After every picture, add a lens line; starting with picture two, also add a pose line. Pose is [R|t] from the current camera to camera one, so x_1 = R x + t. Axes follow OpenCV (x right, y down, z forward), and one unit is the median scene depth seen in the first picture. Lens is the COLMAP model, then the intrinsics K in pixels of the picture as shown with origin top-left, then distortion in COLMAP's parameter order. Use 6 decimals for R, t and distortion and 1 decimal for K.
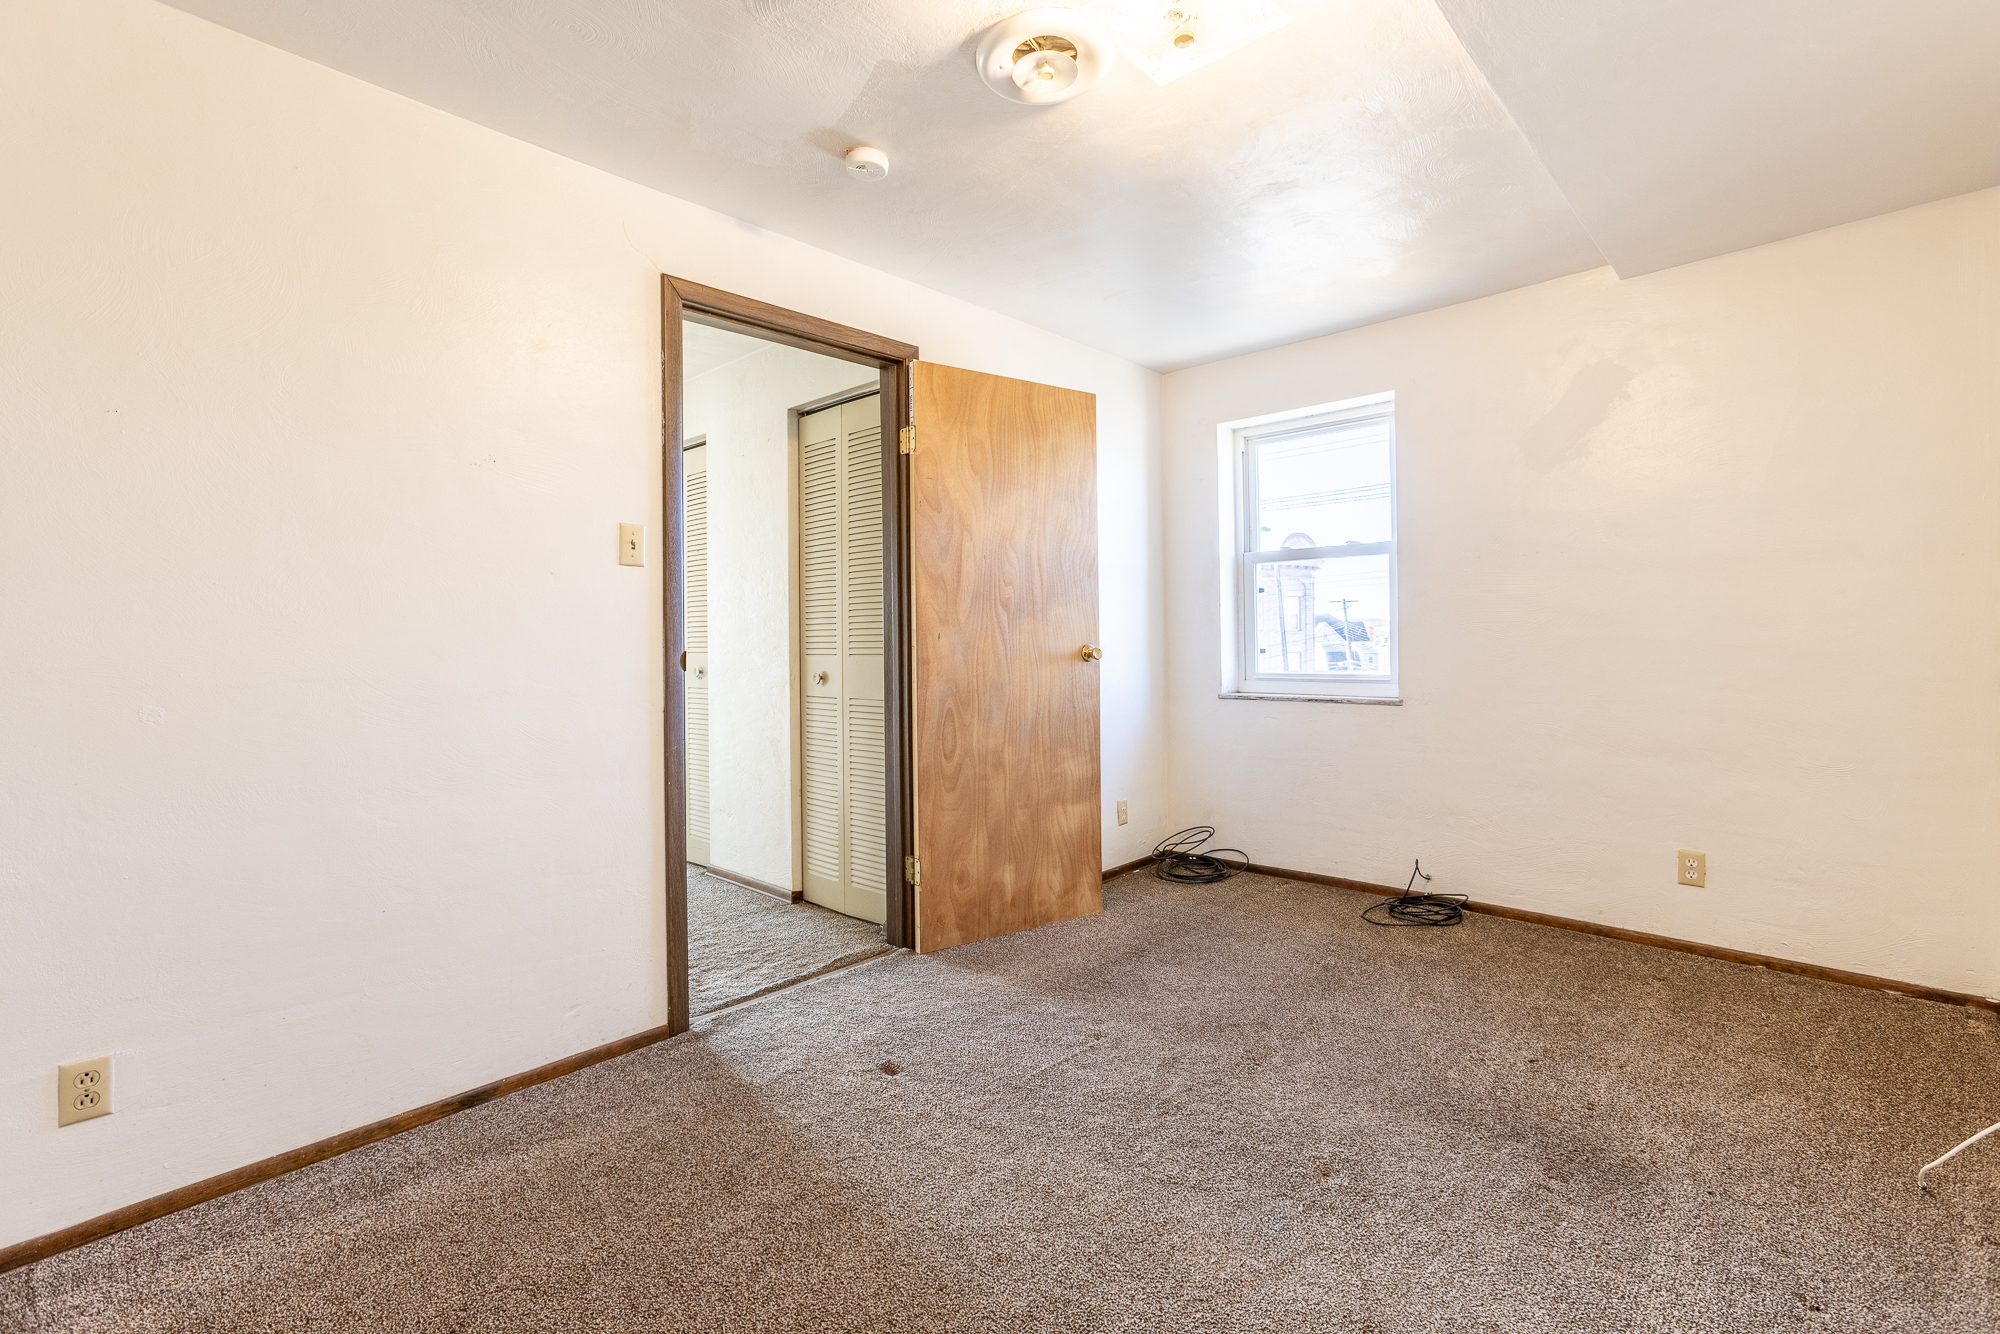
lens RADIAL K [[900.3, 0, 1004.7], [0, 900.3, 650.8], [0, 0, 1]] dist [-0.023397, 0.006675]
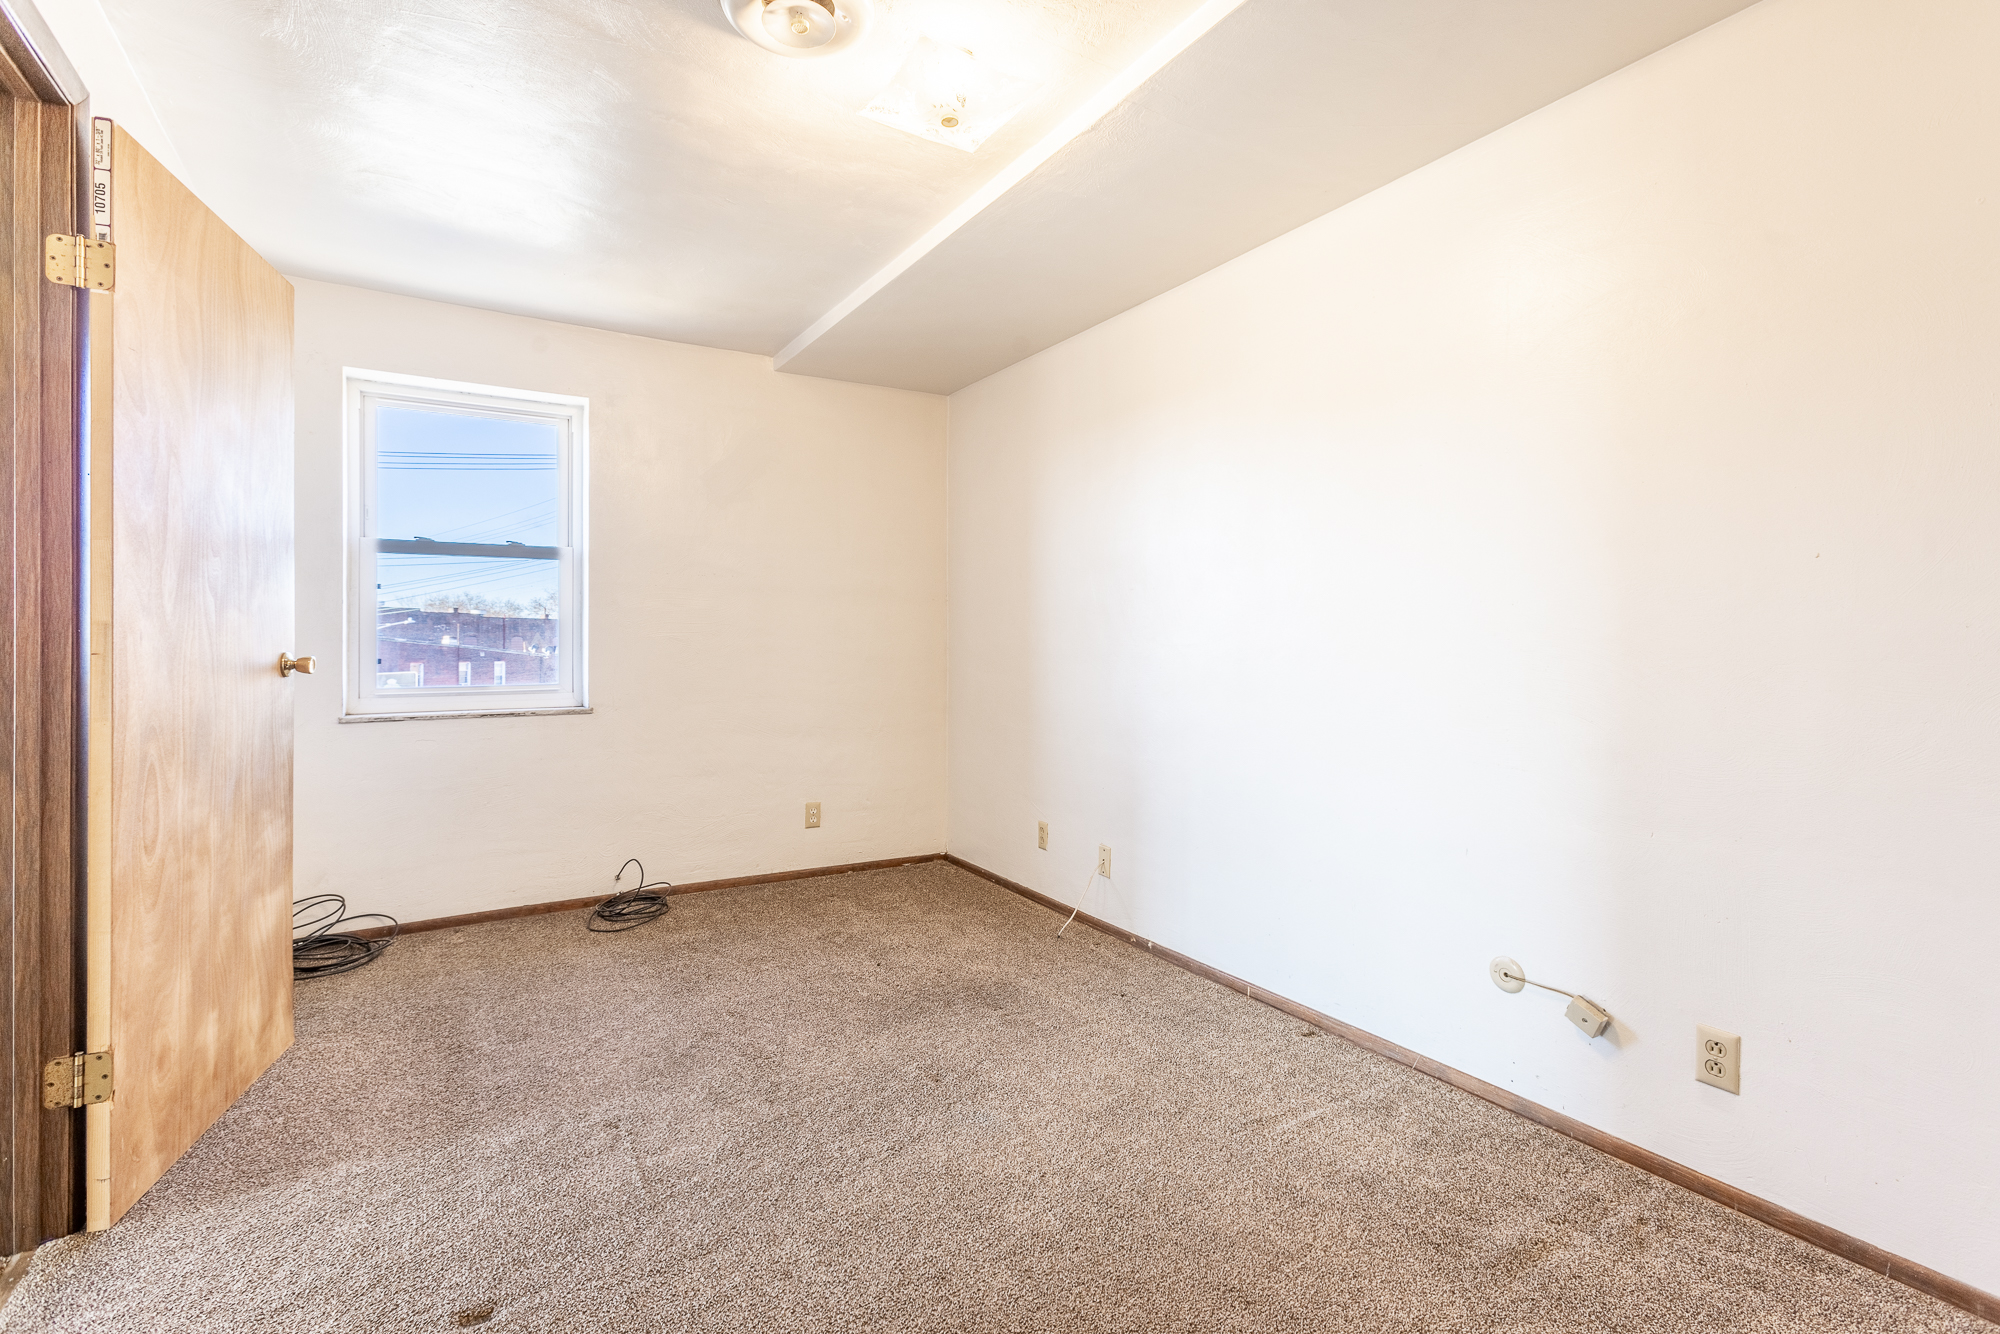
lens RADIAL K [[900.3, 0, 1004.7], [0, 900.3, 650.8], [0, 0, 1]] dist [-0.023397, 0.006675]
pose [[0.247674, 0.003137, 0.968838, -0.463590], [0.011845, 0.999910, -0.006266, 0.003285], [-0.968771, 0.013027, 0.247615, 0.341219]]
